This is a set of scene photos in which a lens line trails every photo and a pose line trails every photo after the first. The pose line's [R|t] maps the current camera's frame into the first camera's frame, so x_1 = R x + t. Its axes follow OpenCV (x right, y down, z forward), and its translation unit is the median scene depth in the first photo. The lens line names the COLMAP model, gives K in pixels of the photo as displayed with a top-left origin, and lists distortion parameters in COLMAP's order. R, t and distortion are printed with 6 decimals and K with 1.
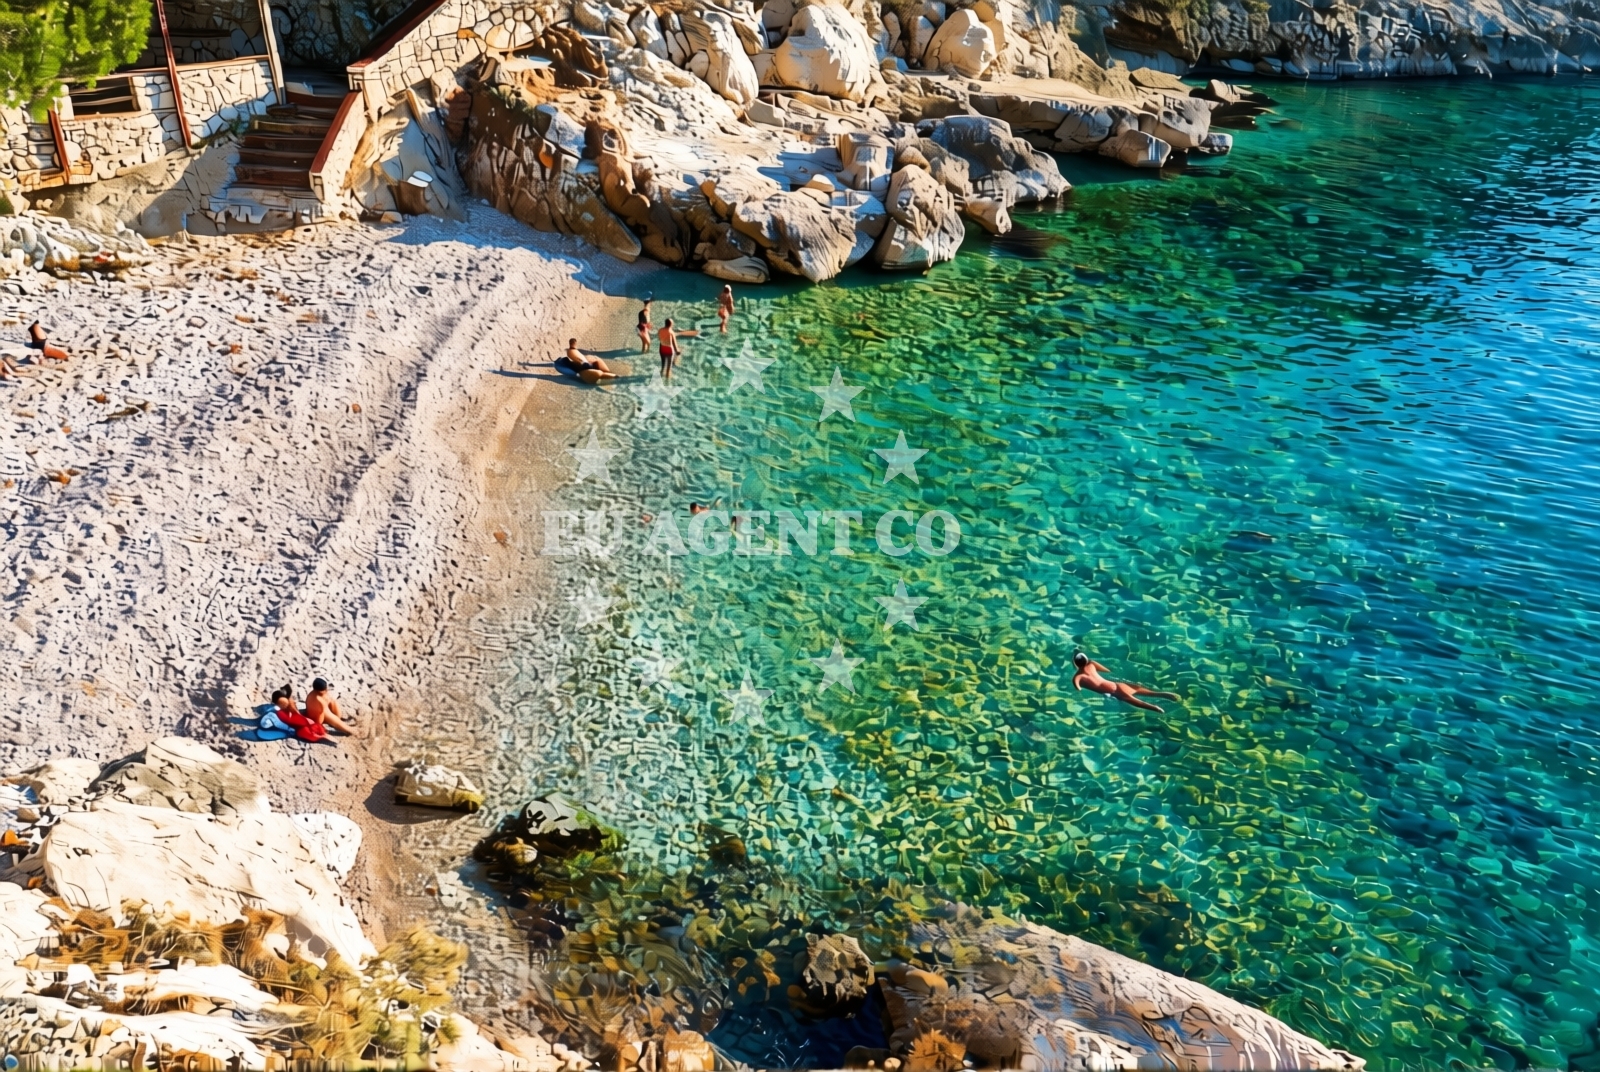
lens RADIAL K [[1098.7, 0, 800.0], [0, 1098.7, 536.0], [0, 0, 1]] dist [0.007129, 0.002680]
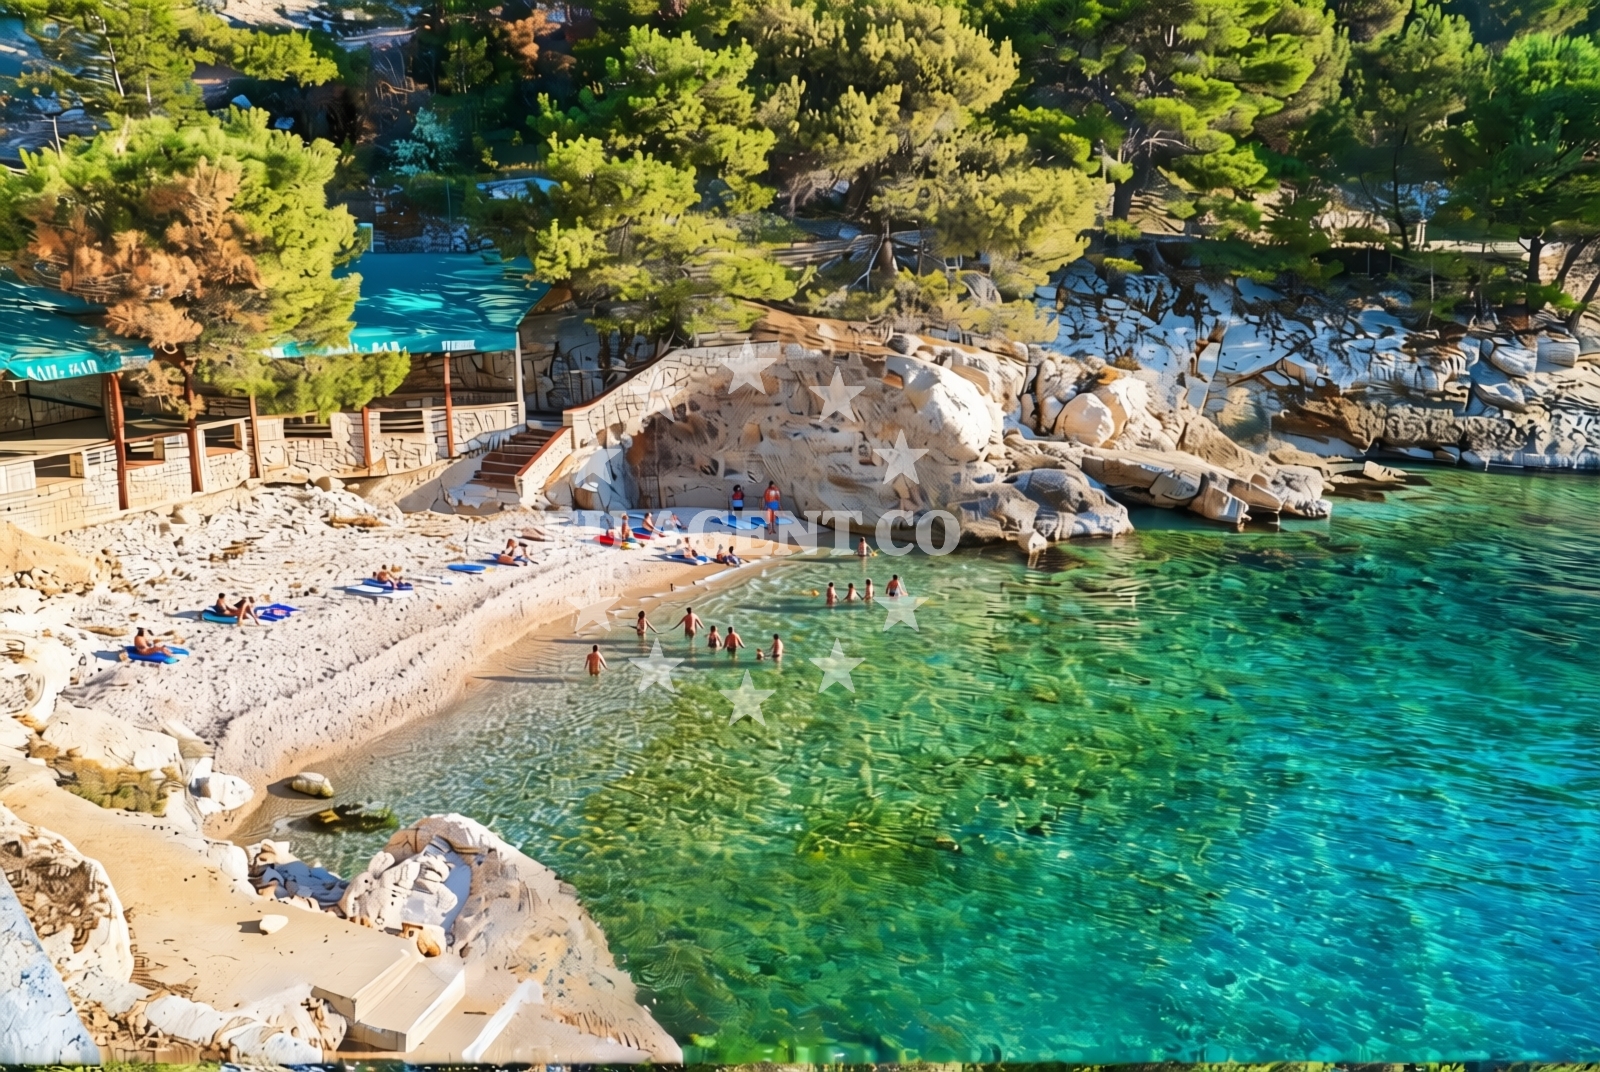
lens RADIAL K [[1077.3, 0, 825.8], [0, 1077.3, 537.5], [0, 0, 1]] dist [0.018020, 0.001650]
pose [[0.959065, 0.062955, -0.276100, 0.303797], [-0.147059, 0.943927, -0.295595, 0.092359], [0.242009, 0.324098, 0.914545, -0.147641]]
